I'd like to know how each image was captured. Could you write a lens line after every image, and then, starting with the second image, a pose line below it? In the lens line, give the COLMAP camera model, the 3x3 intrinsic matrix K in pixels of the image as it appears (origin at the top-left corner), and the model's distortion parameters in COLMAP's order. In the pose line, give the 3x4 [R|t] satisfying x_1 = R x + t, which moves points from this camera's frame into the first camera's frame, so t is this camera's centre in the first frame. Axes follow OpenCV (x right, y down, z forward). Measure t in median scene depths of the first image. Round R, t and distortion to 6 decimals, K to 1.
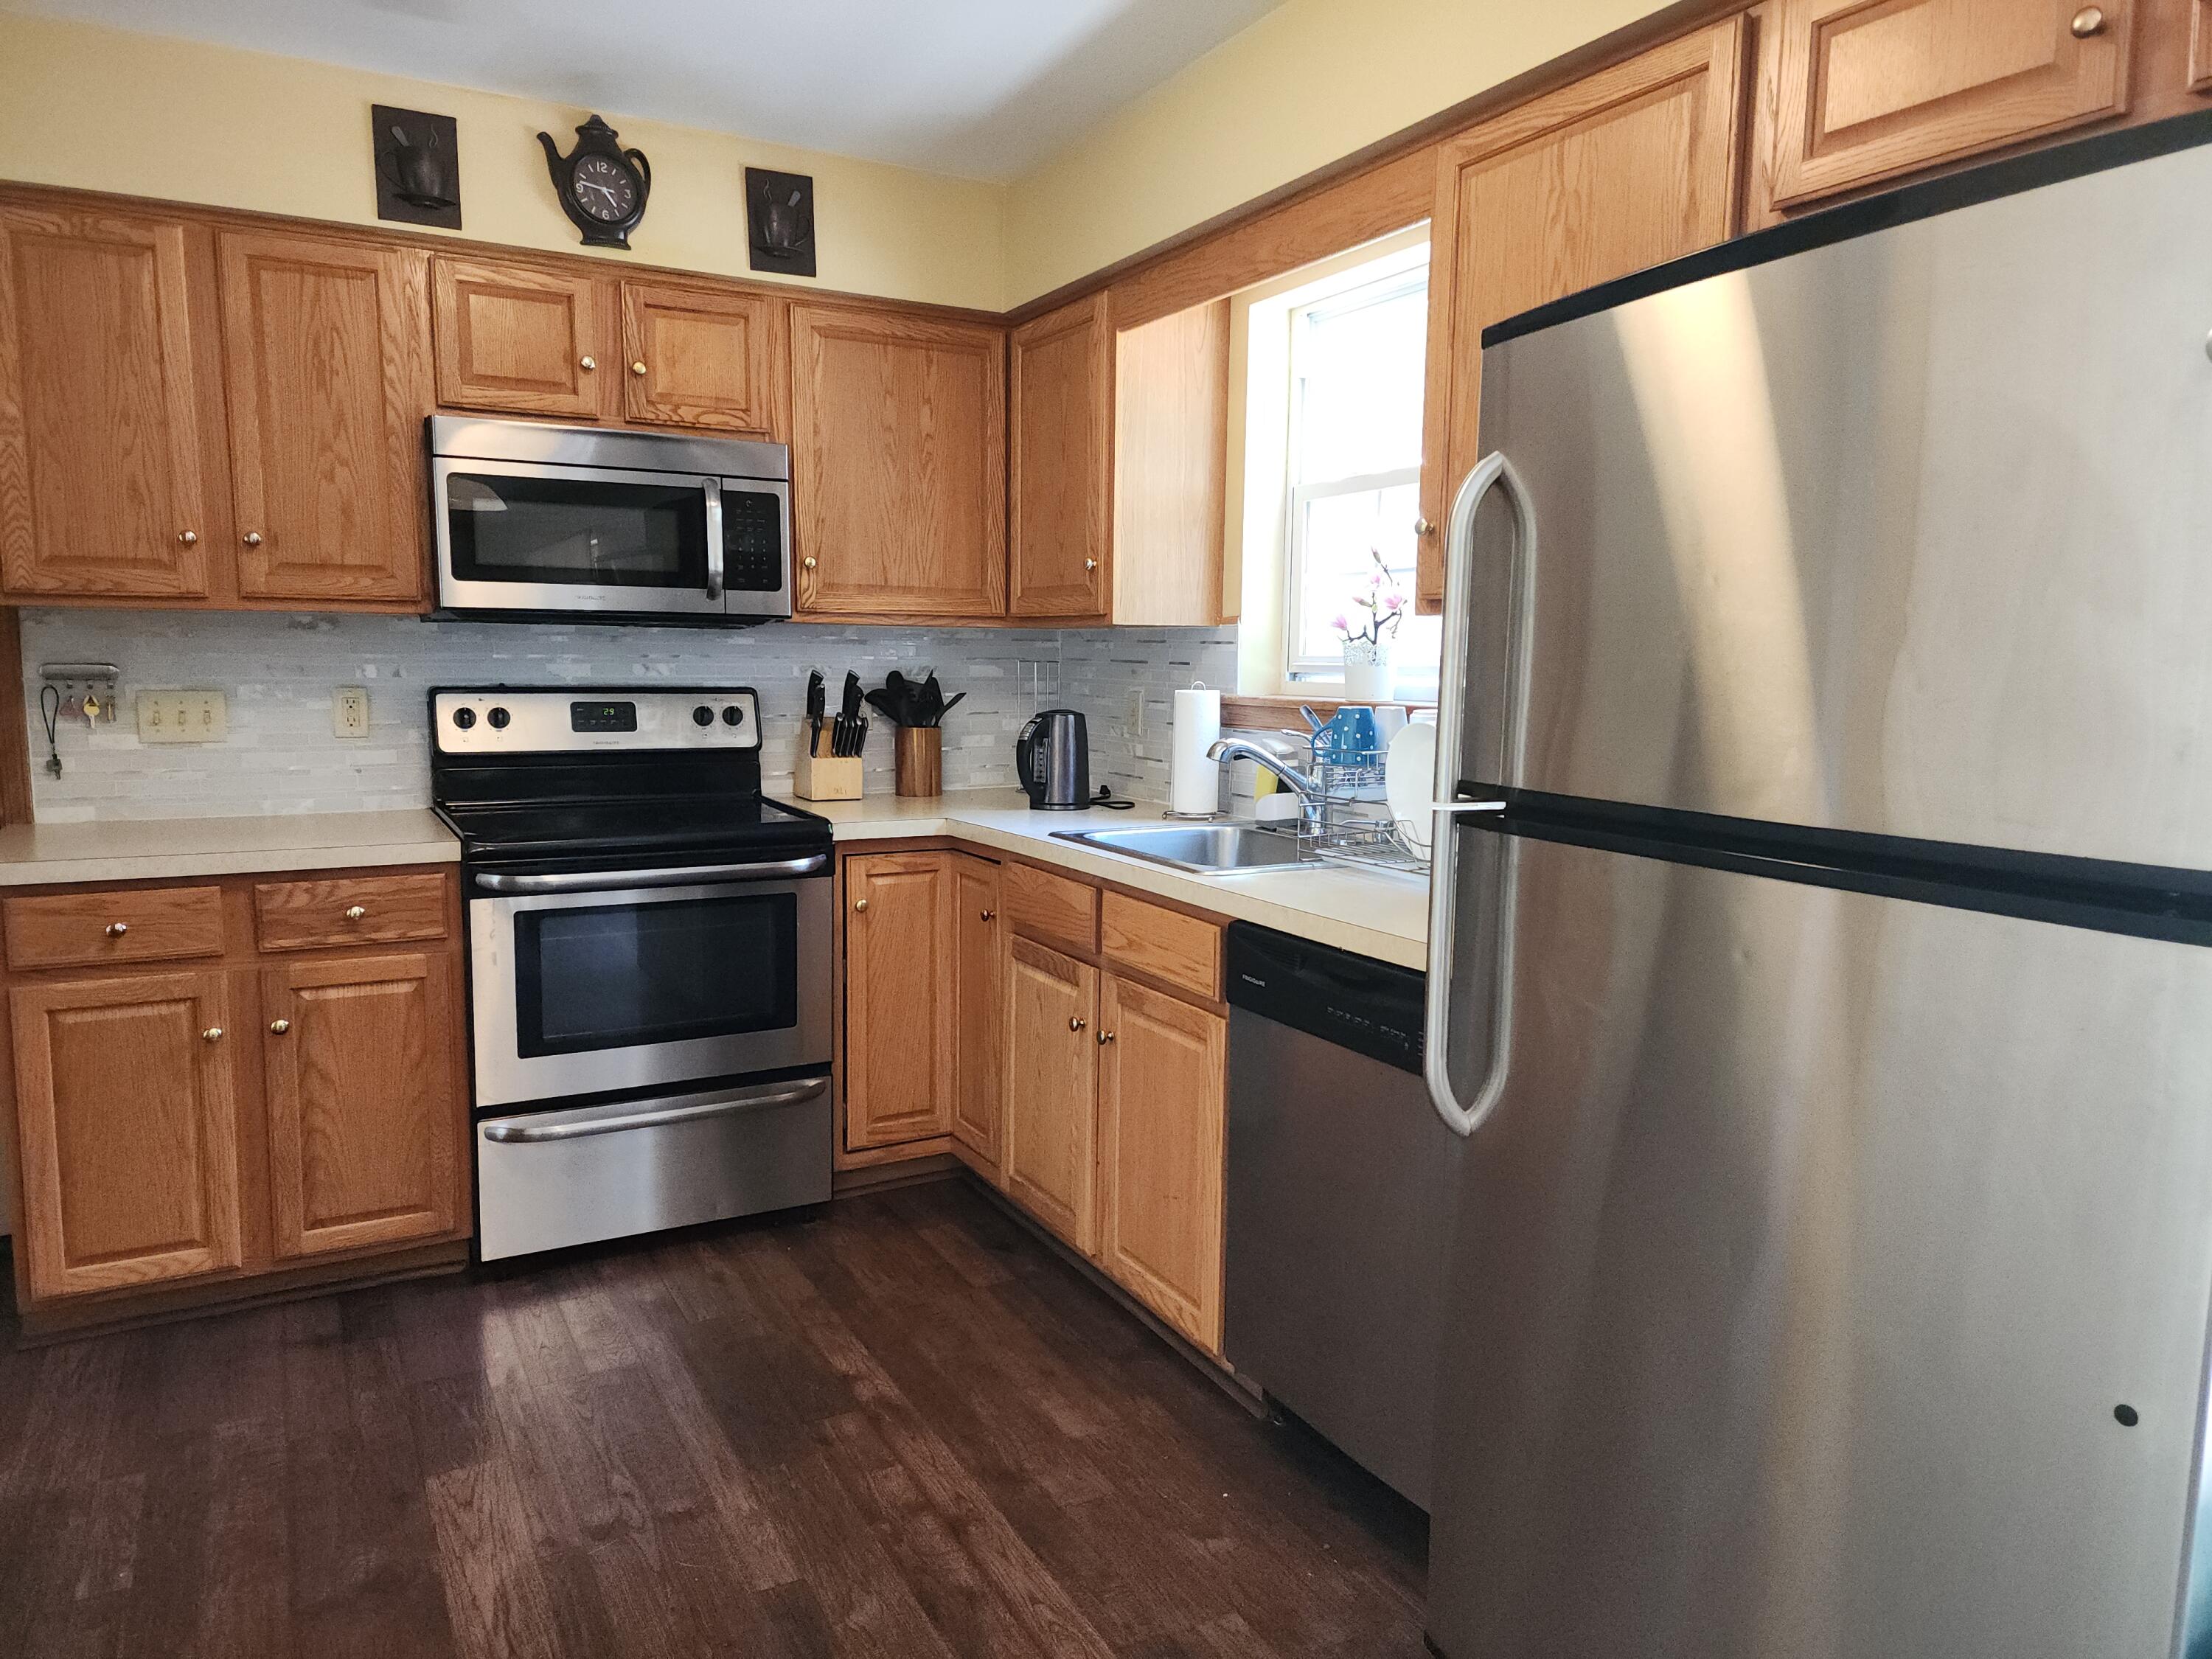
lens RADIAL K [[1491.0, 0, 1097.1], [0, 1491.0, 833.1], [0, 0, 1]] dist [0.038738, -0.008772]
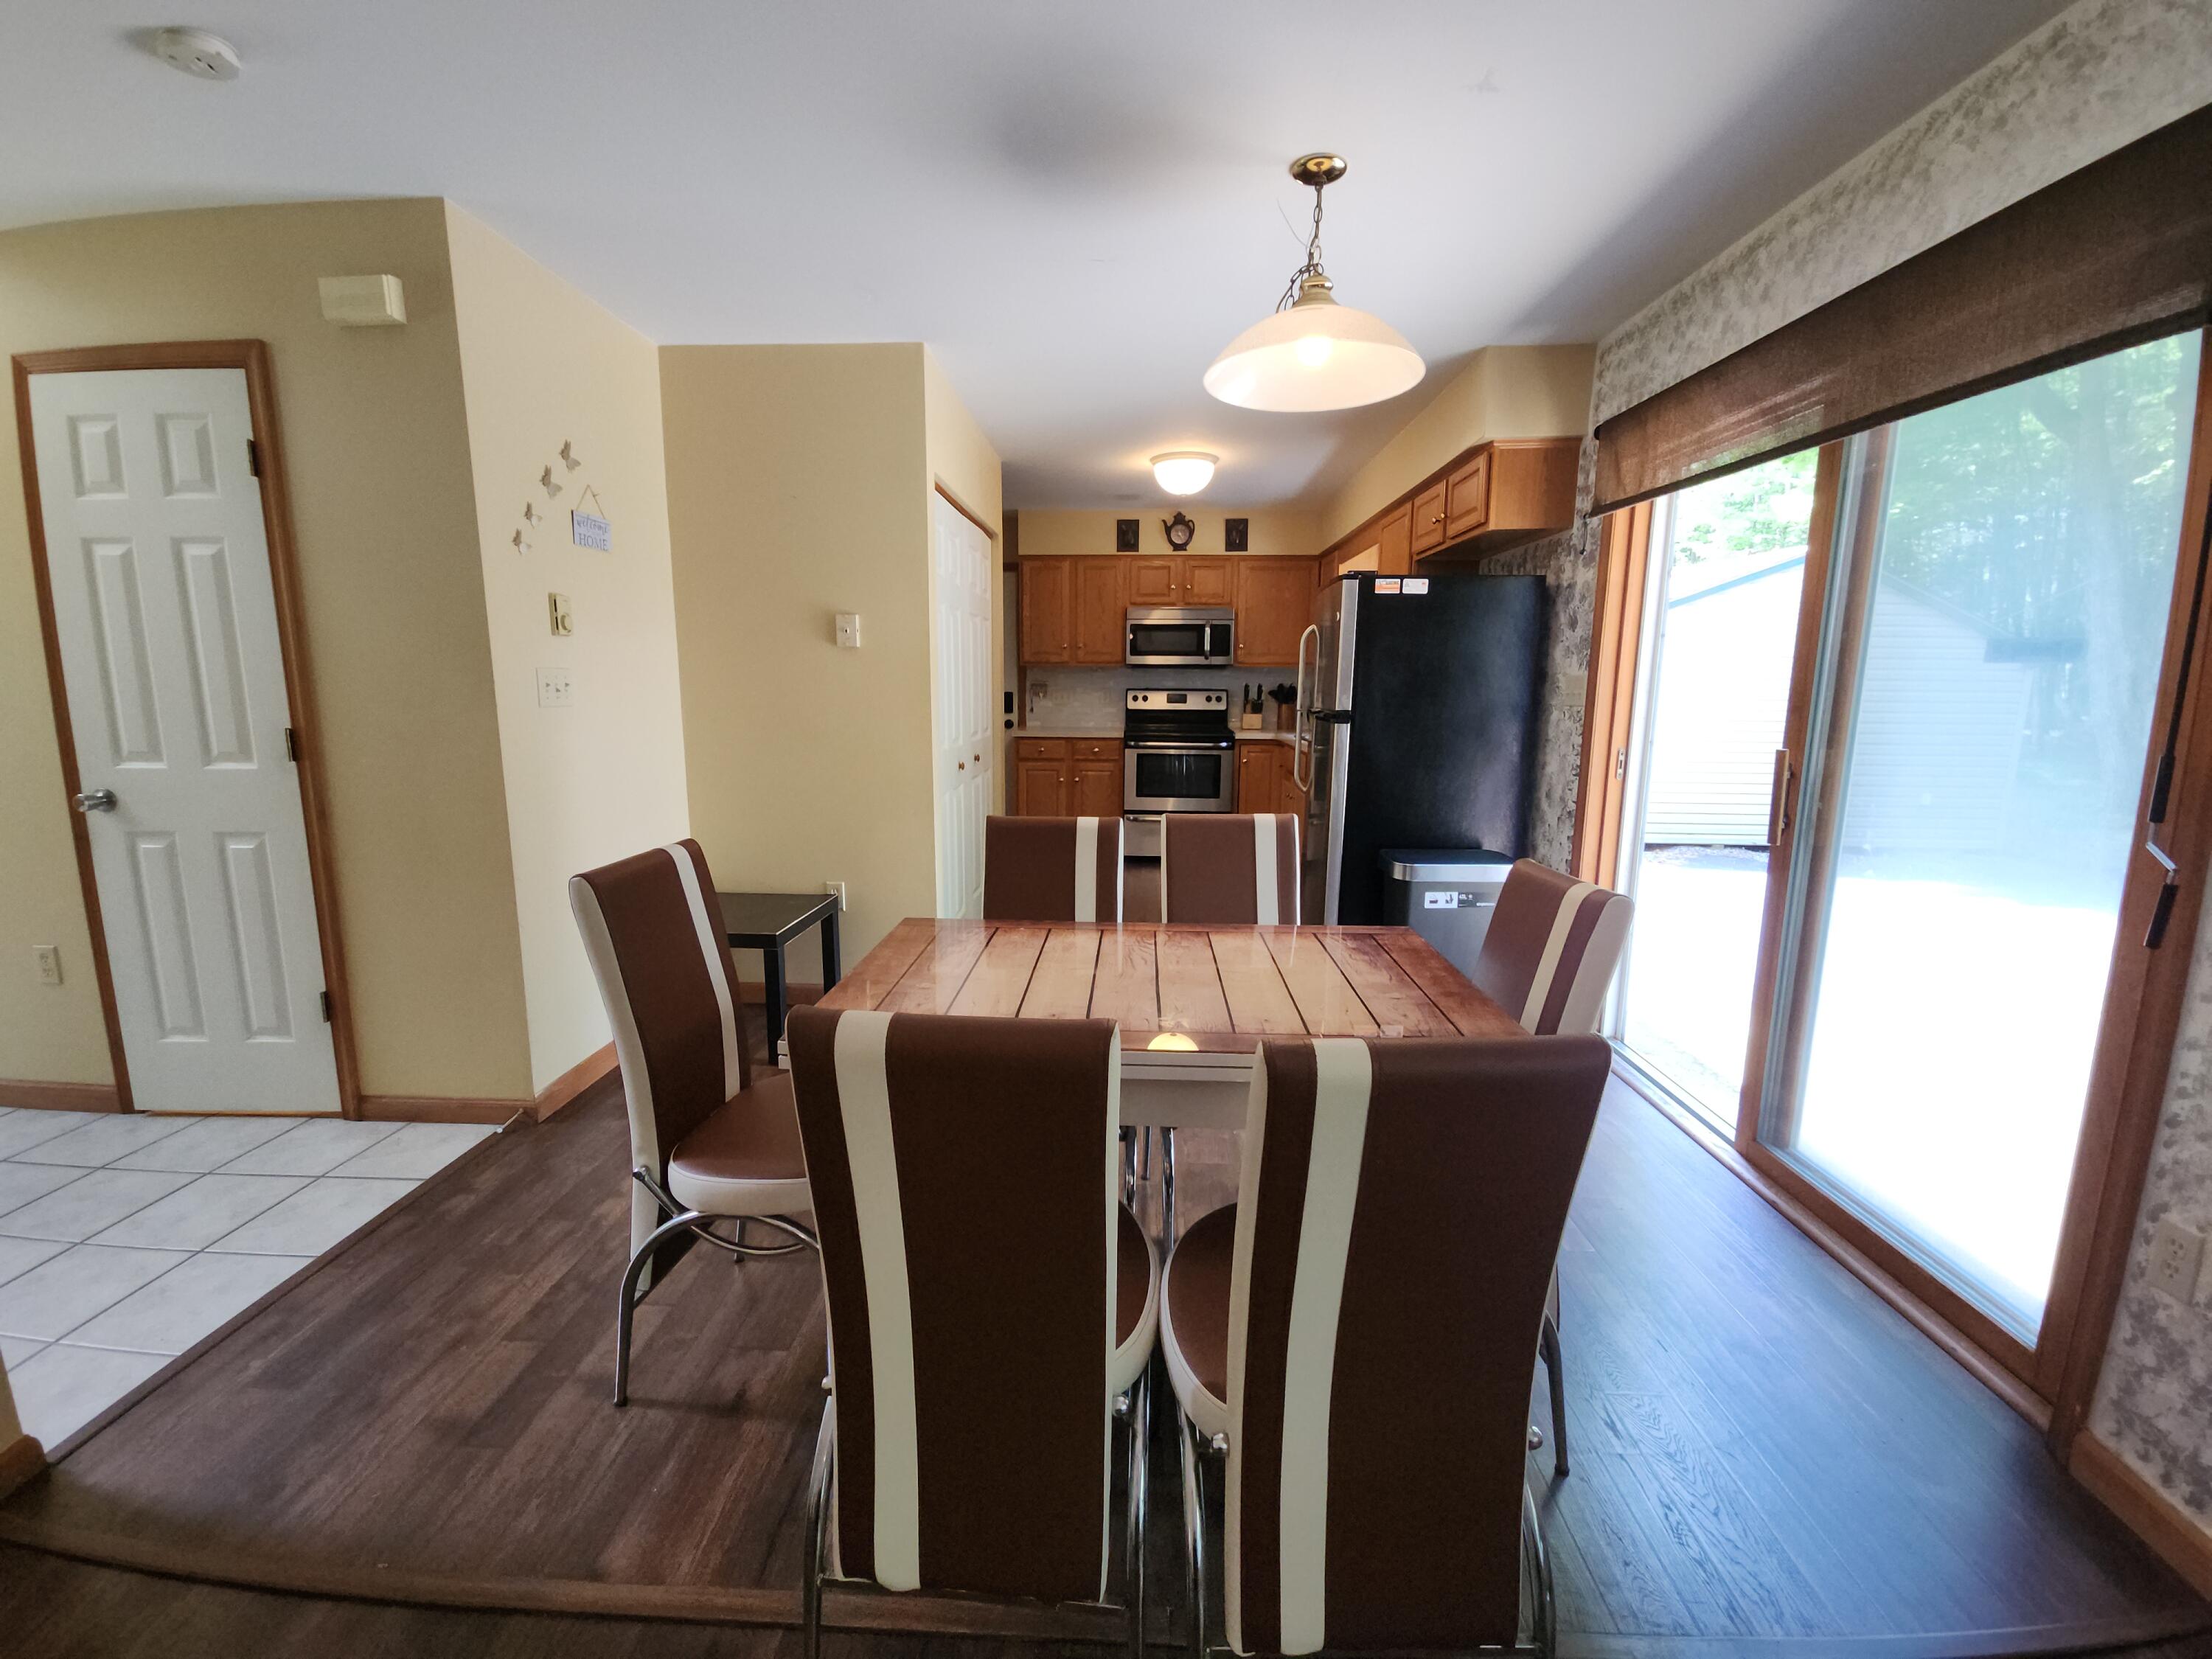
lens RADIAL K [[909.0, 0, 1095.9], [0, 909.0, 818.0], [0, 0, 1]] dist [0.003066, -0.005160]
pose [[0.853745, 0.072518, -0.515616, 0.540028], [-0.060423, 0.997362, 0.040225, 0.108144], [0.517173, -0.003187, 0.855875, -0.726921]]
